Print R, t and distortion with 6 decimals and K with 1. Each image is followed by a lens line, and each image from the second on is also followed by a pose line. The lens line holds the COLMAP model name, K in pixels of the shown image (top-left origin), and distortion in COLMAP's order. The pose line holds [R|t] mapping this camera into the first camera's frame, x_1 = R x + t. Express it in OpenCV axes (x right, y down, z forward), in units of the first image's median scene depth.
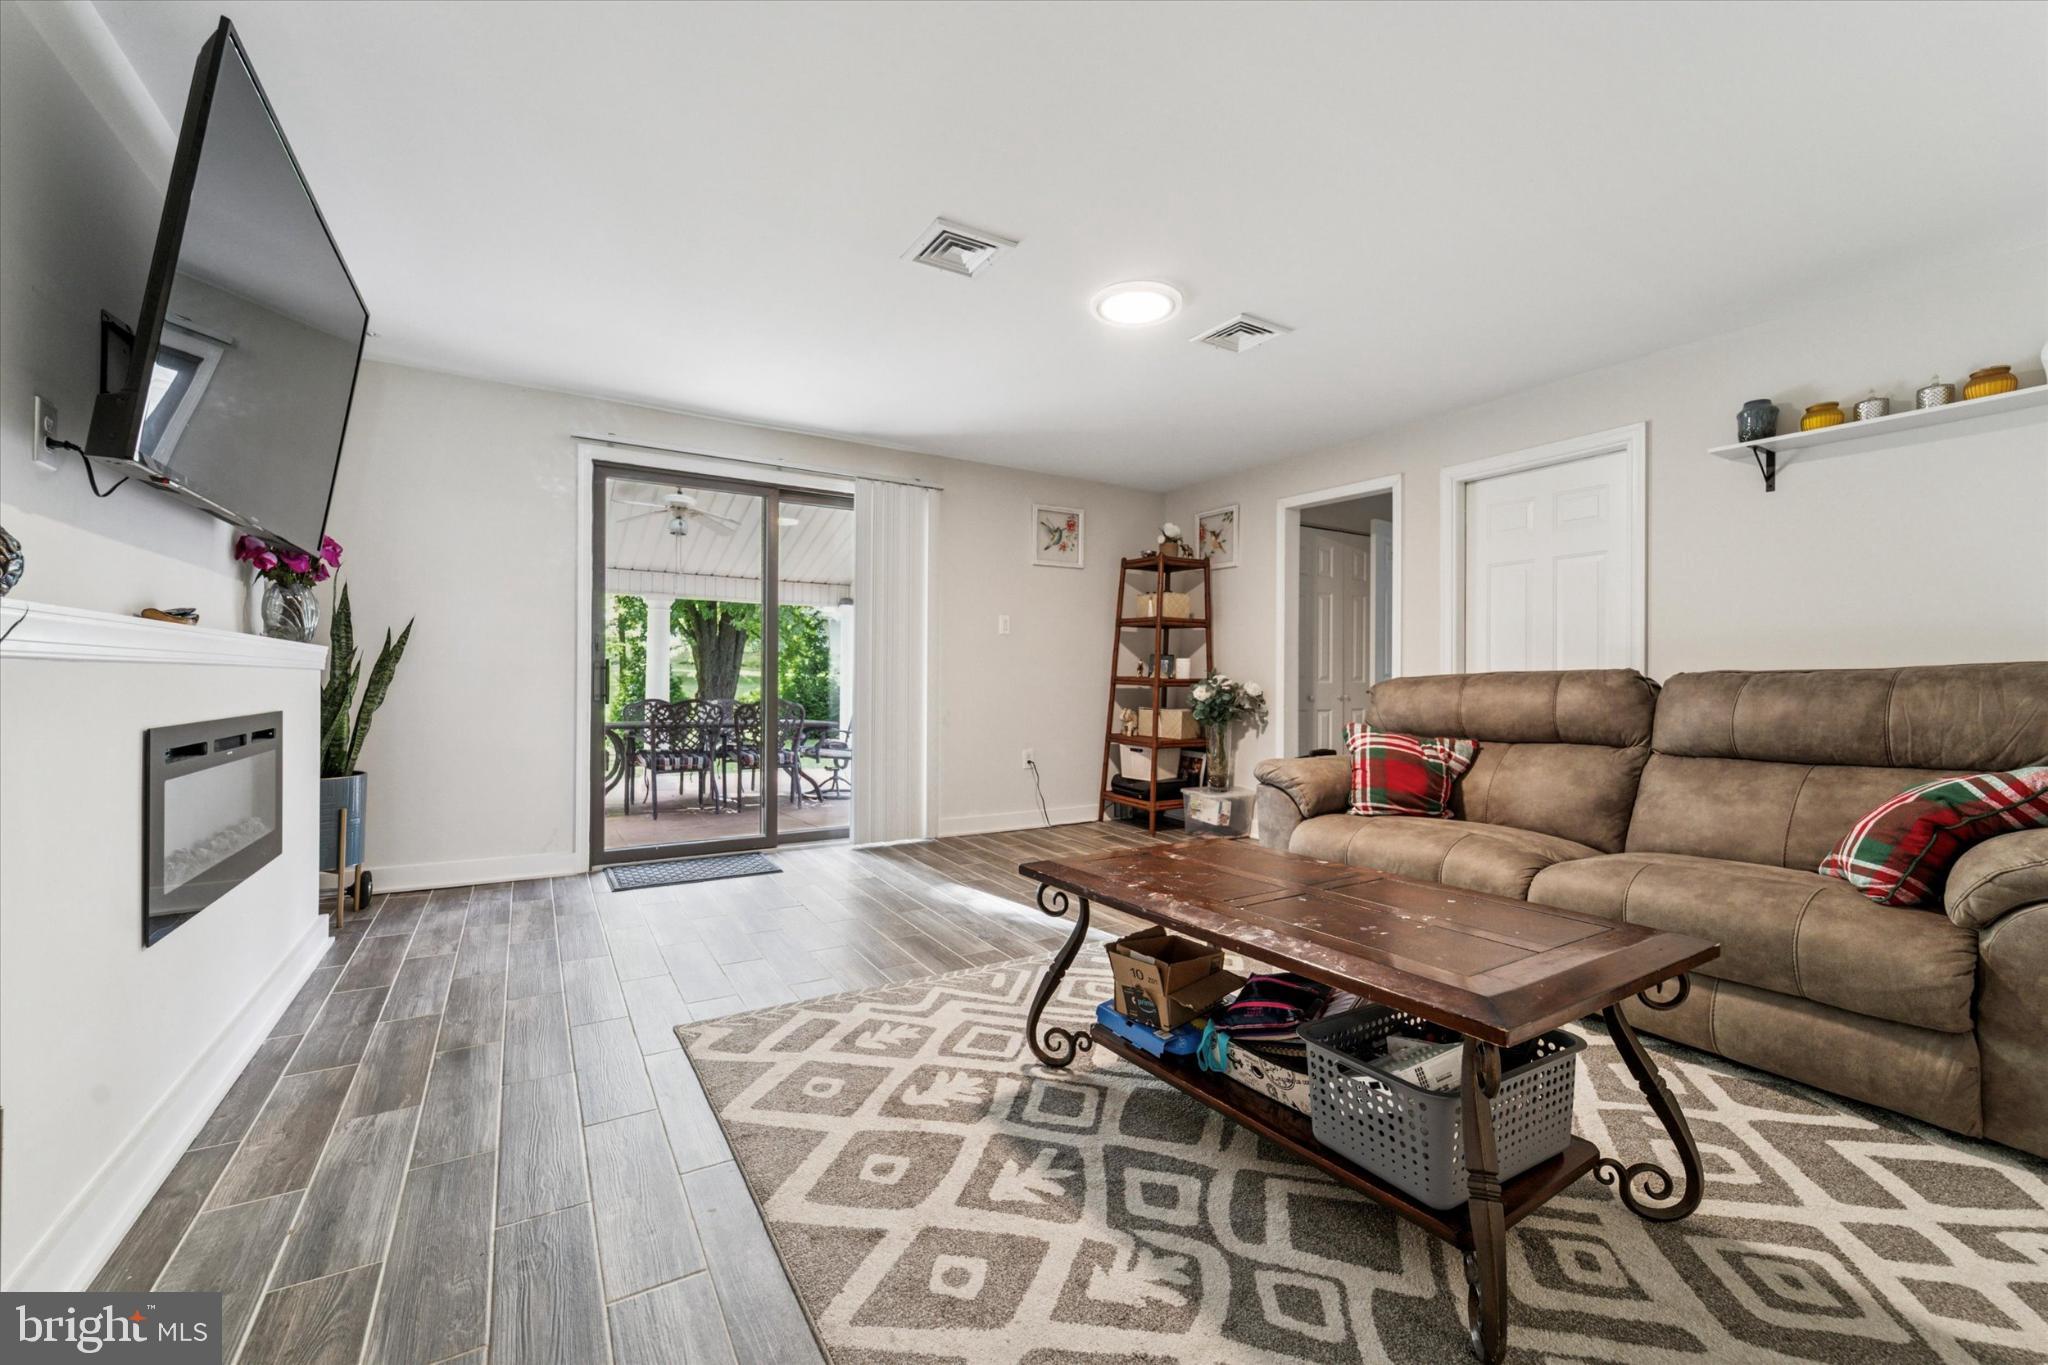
lens RADIAL K [[828.0, 0, 1031.6], [0, 828.0, 677.3], [0, 0, 1]] dist [-0.000683, -0.000121]
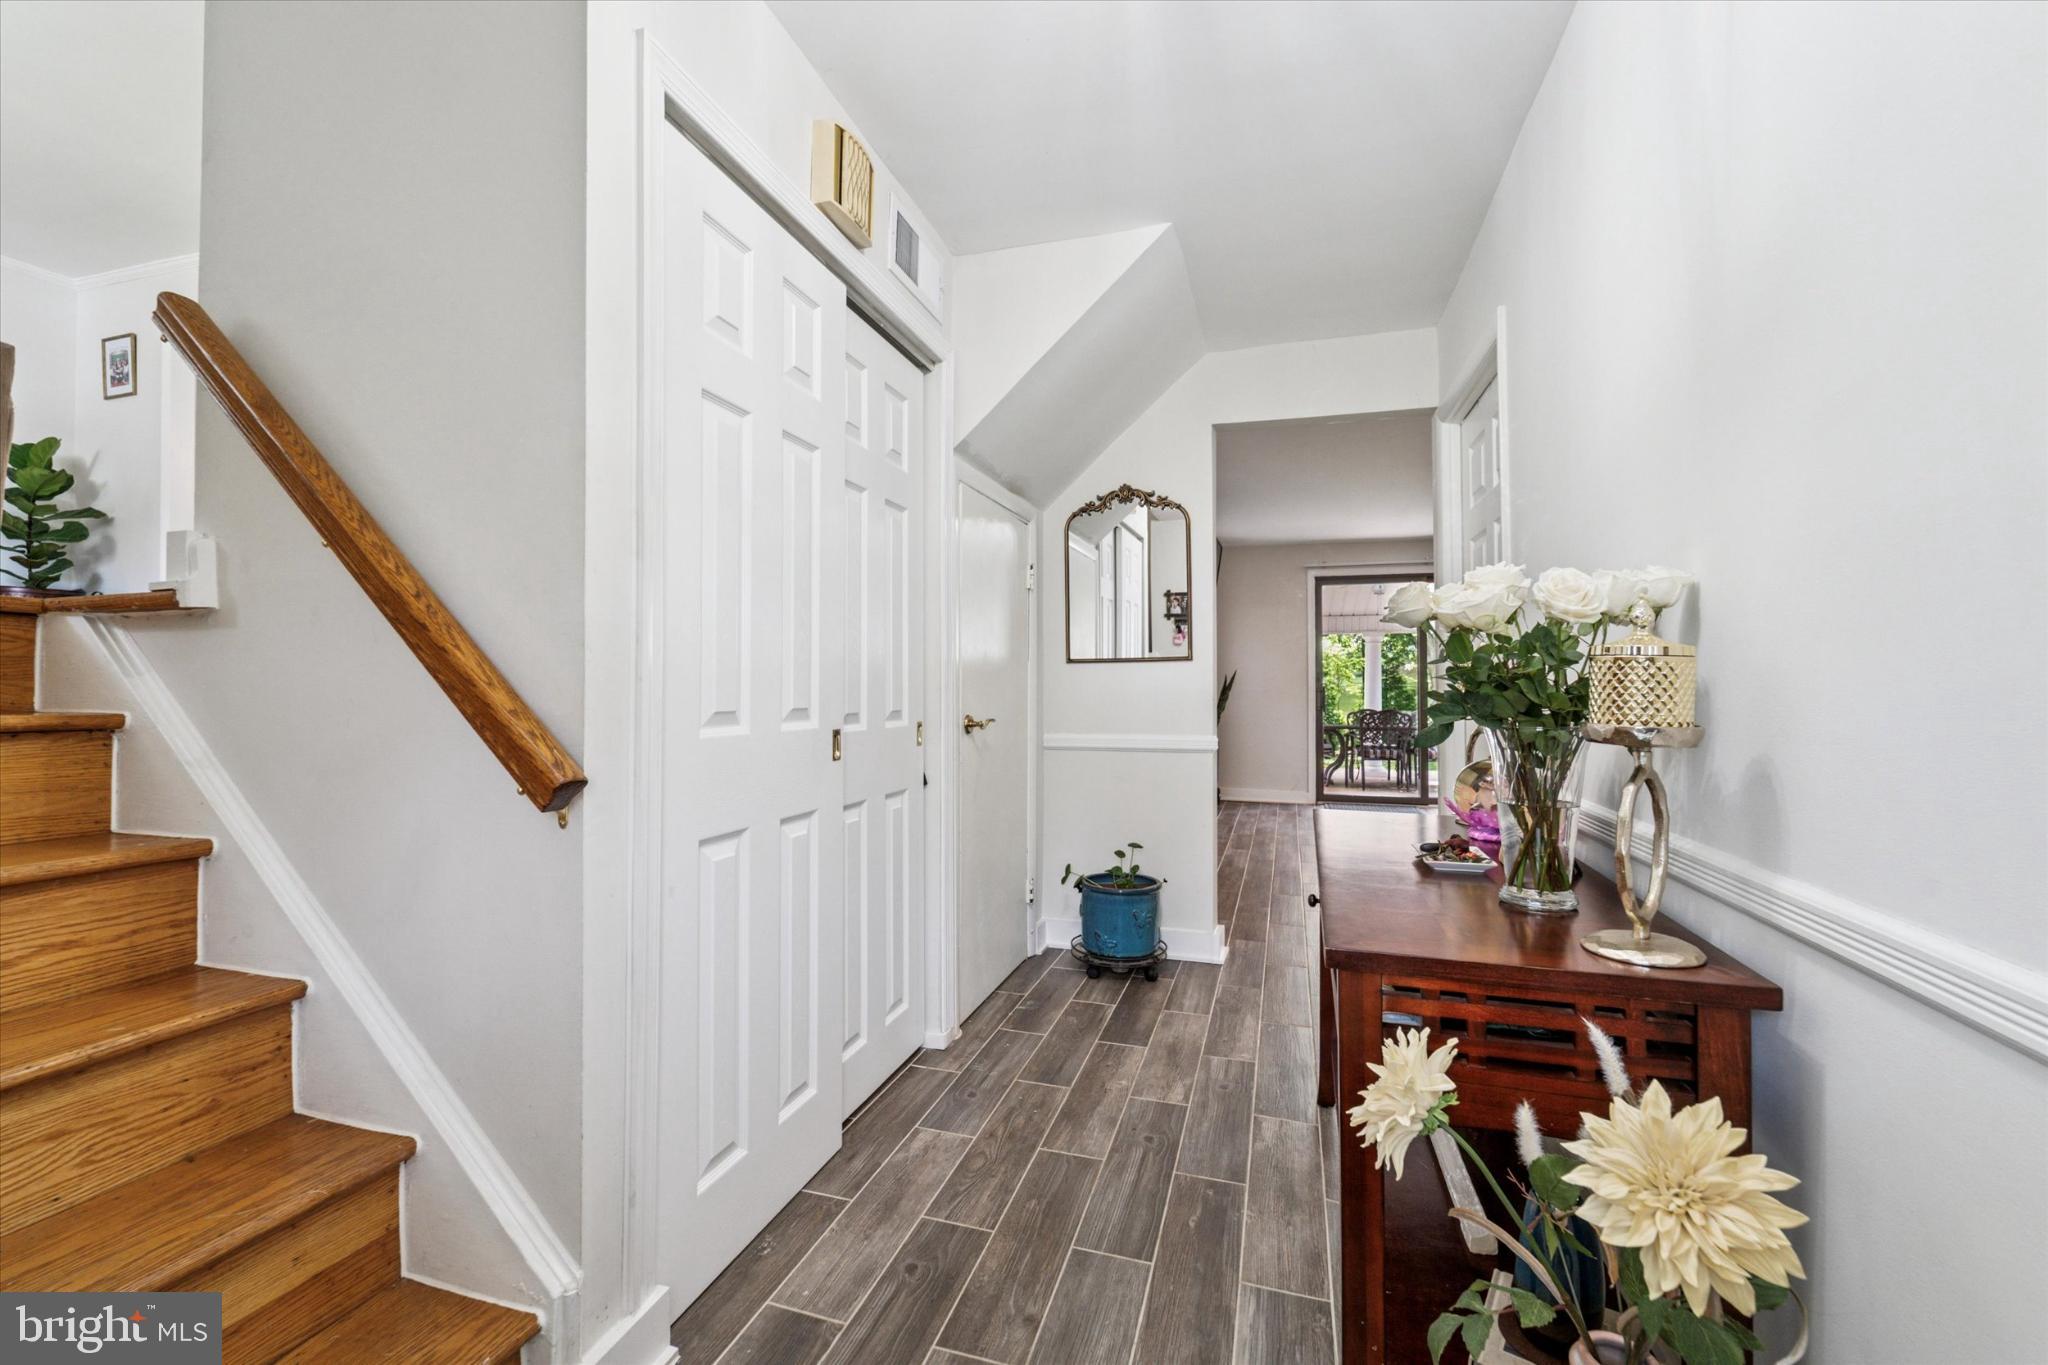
lens RADIAL K [[828.0, 0, 1031.6], [0, 828.0, 677.3], [0, 0, 1]] dist [-0.000683, -0.000121]
pose [[0.662206, -0.015003, -0.749171, 0.417485], [0.006895, 0.999879, -0.013928, -0.022146], [0.749290, 0.004058, 0.662230, -0.670104]]
